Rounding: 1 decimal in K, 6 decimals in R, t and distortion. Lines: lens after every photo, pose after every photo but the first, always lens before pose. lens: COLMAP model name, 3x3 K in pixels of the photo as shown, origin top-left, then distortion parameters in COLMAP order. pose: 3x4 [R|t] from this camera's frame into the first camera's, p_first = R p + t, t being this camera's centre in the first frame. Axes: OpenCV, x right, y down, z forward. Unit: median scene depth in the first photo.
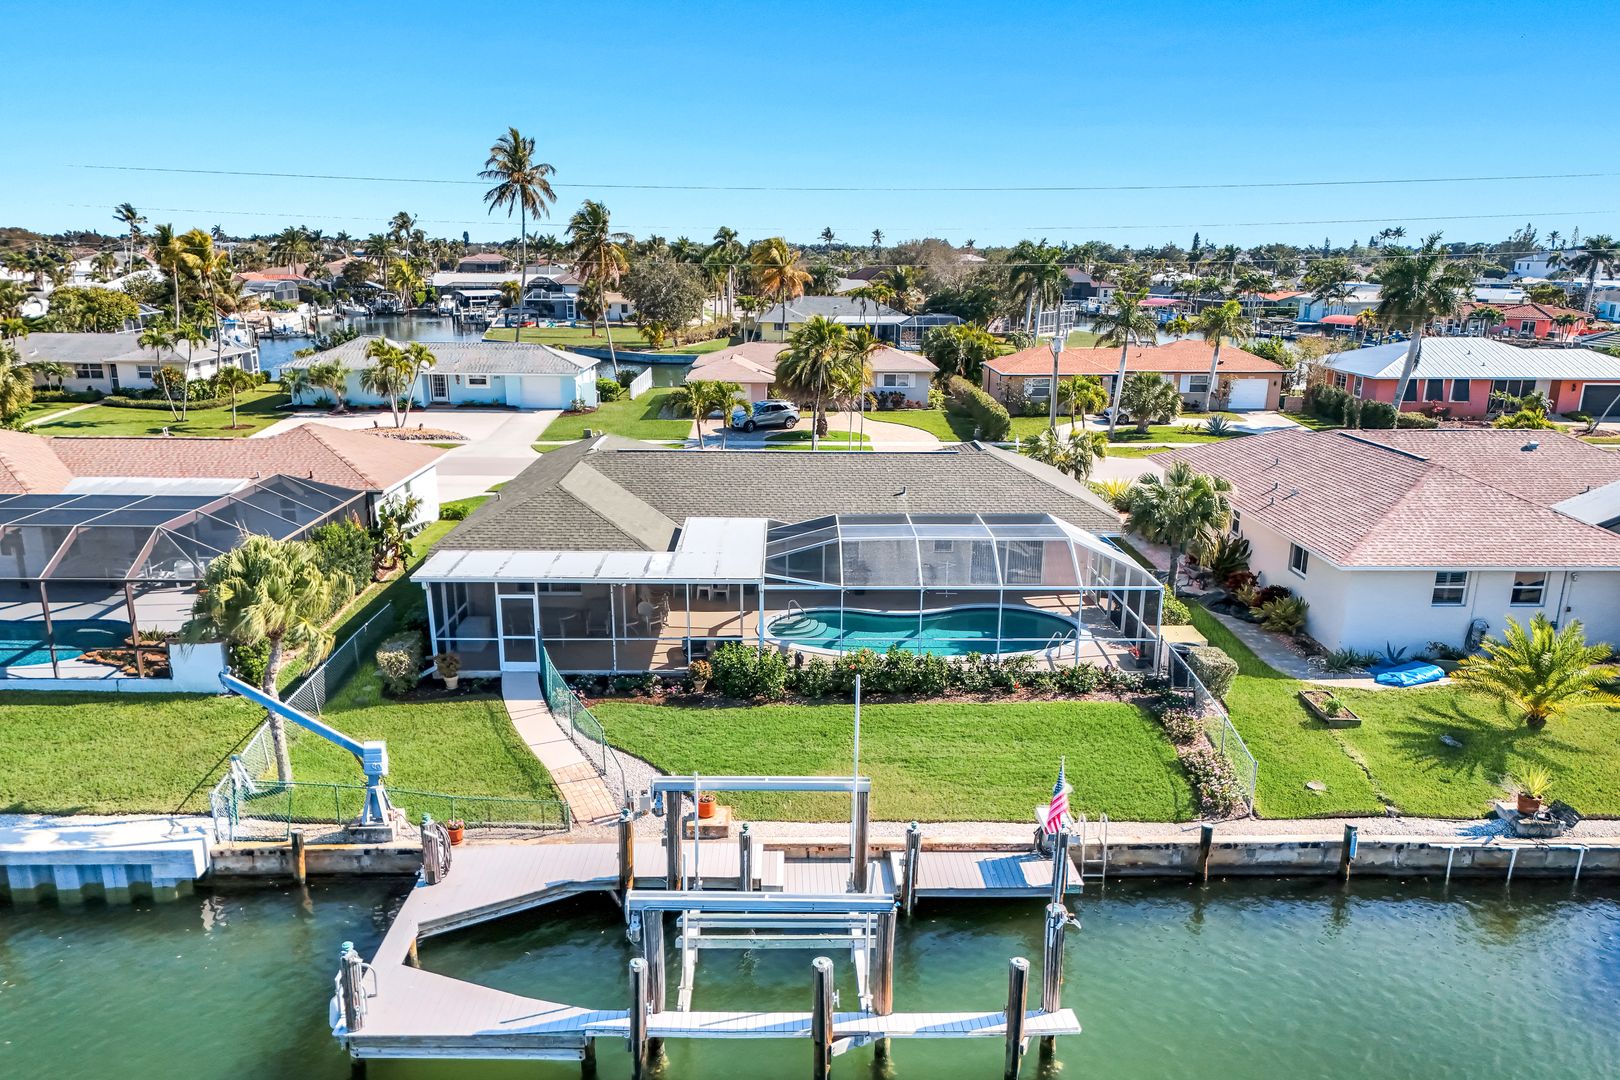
lens RADIAL K [[1201.5, 0, 814.3], [0, 1201.5, 578.2], [0, 0, 1]] dist [0.023840, -0.001044]
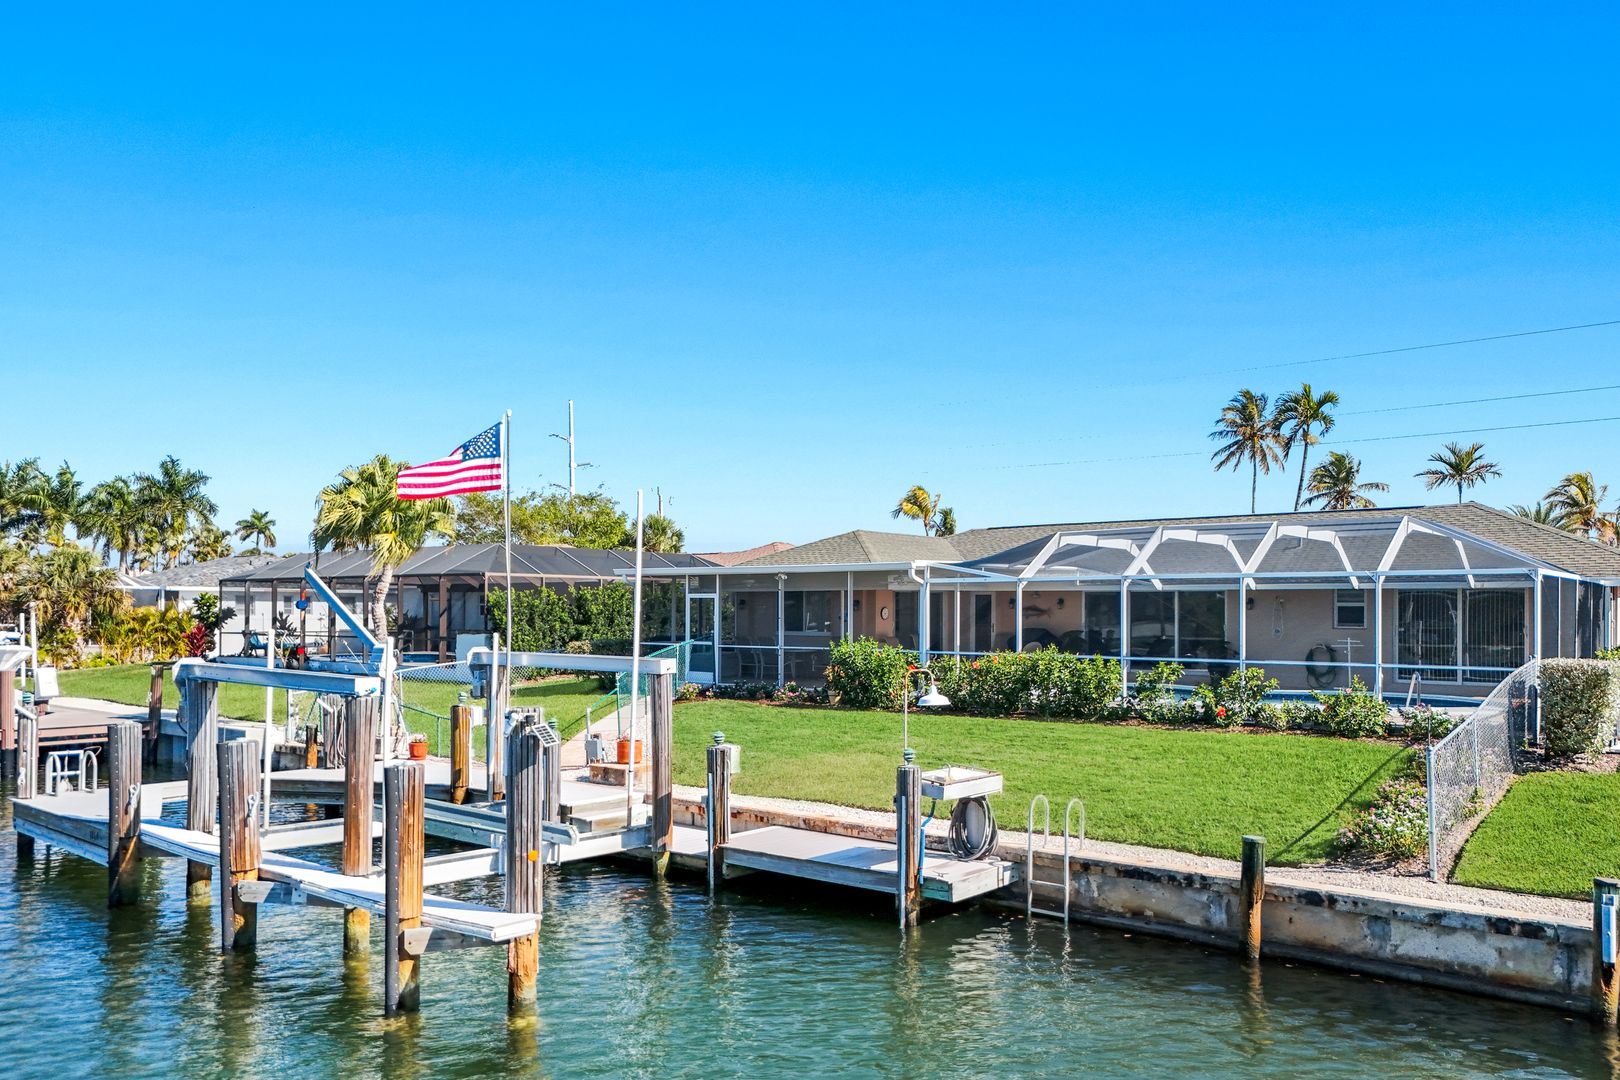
lens RADIAL K [[1201.5, 0, 814.3], [0, 1201.5, 578.2], [0, 0, 1]] dist [0.023840, -0.001044]
pose [[0.750806, -0.032480, -0.659723, 0.446702], [-0.163160, 0.958719, -0.232886, 0.212010], [0.640054, 0.282493, 0.714513, 0.429153]]
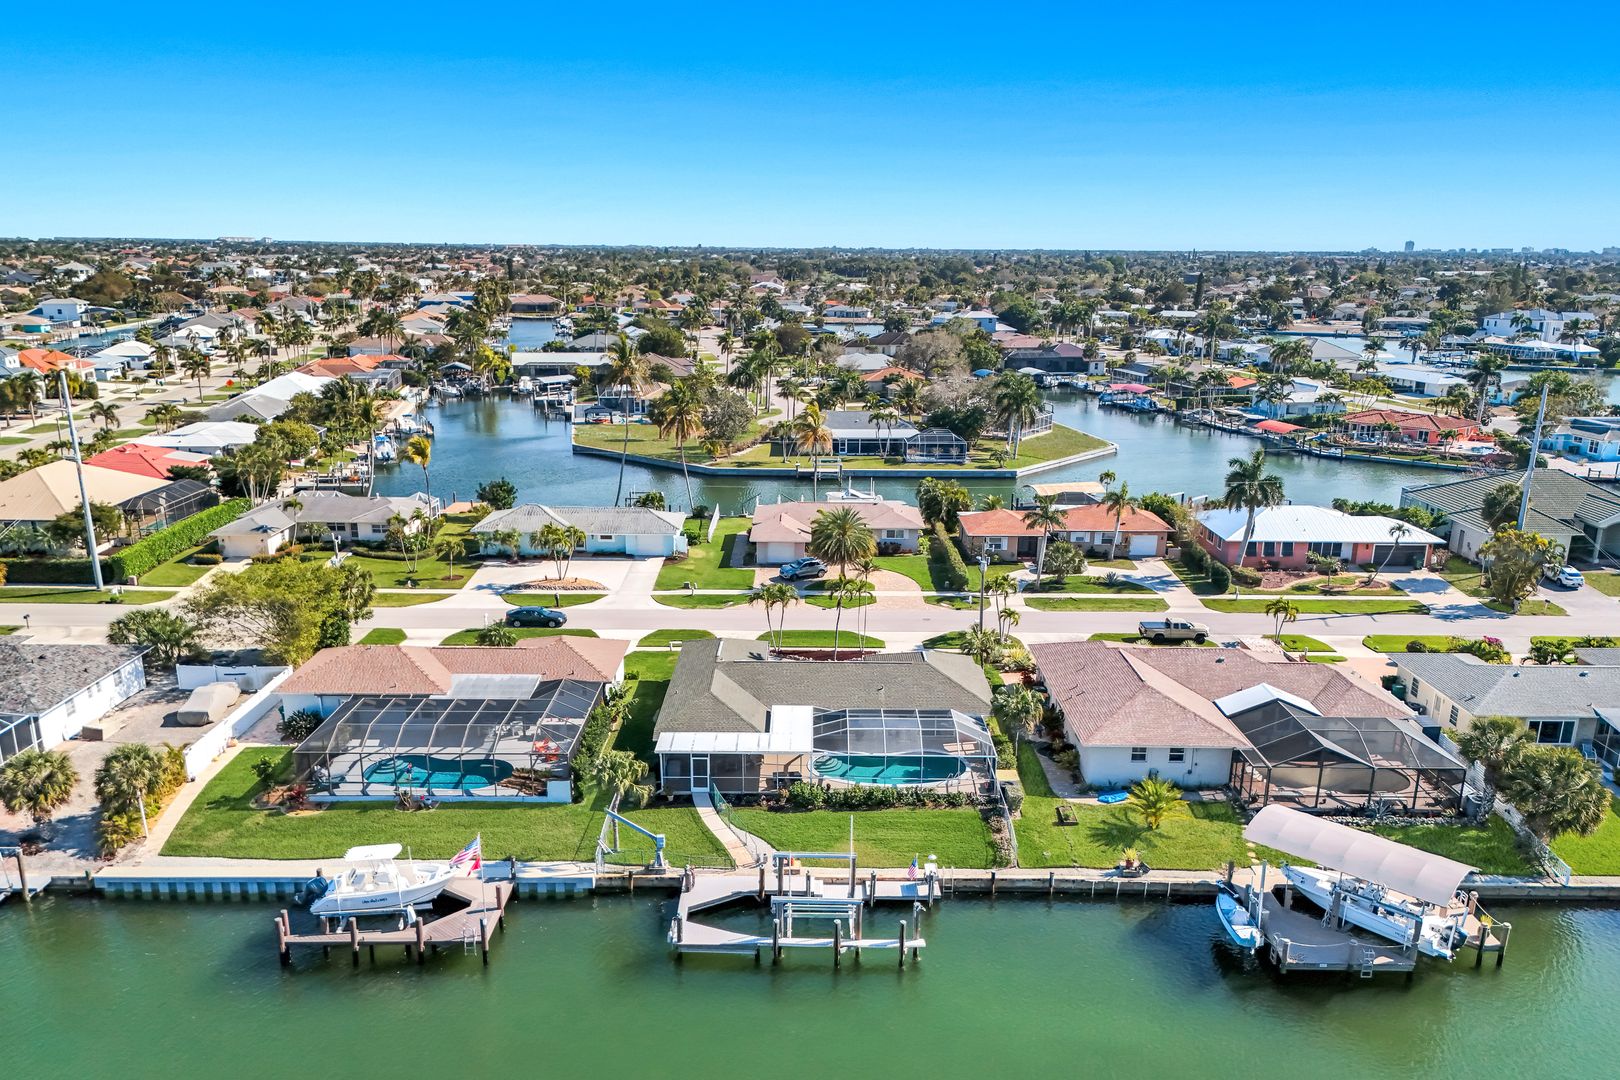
lens RADIAL K [[1211.6, 0, 807.3], [0, 1211.6, 567.6], [0, 0, 1]] dist [0.102427, -0.175427]
pose [[0.999638, 0.003770, -0.026636, 0.006576], [-0.003845, 0.999989, -0.002795, -0.356331], [0.026625, 0.002896, 0.999641, -1.318400]]
